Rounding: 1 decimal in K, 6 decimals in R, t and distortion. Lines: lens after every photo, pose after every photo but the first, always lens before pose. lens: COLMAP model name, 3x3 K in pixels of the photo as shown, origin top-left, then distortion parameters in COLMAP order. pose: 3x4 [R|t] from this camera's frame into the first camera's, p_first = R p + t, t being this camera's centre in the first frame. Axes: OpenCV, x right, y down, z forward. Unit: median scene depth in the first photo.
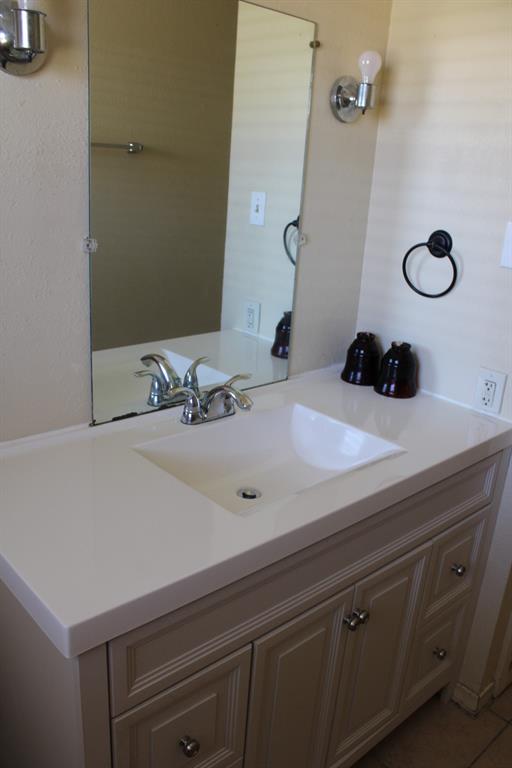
lens RADIAL K [[640.0, 0, 255.7], [0, 640.0, 389.5], [0, 0, 1]] dist [-0.172810, 0.153247]
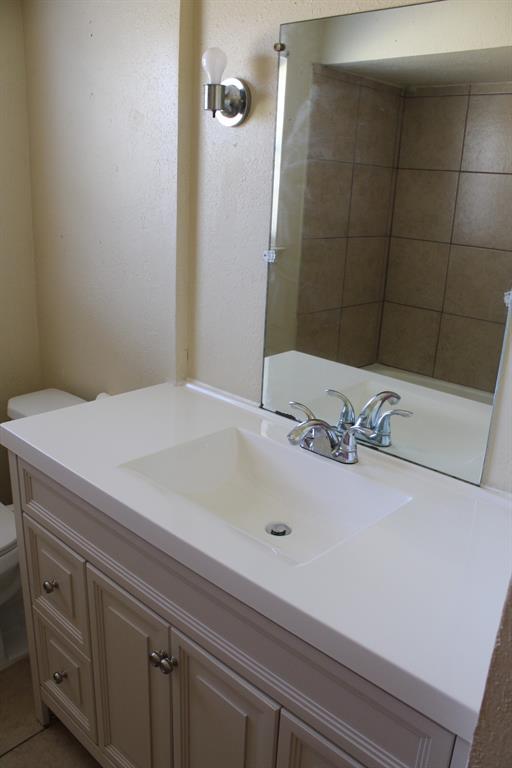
lens RADIAL K [[640.0, 0, 255.7], [0, 640.0, 389.5], [0, 0, 1]] dist [-0.172810, 0.153247]
pose [[0.075429, 0.242087, -0.967318, 0.895554], [-0.376987, 0.905005, 0.197096, -0.207282], [0.923142, 0.349800, 0.159528, 0.796535]]
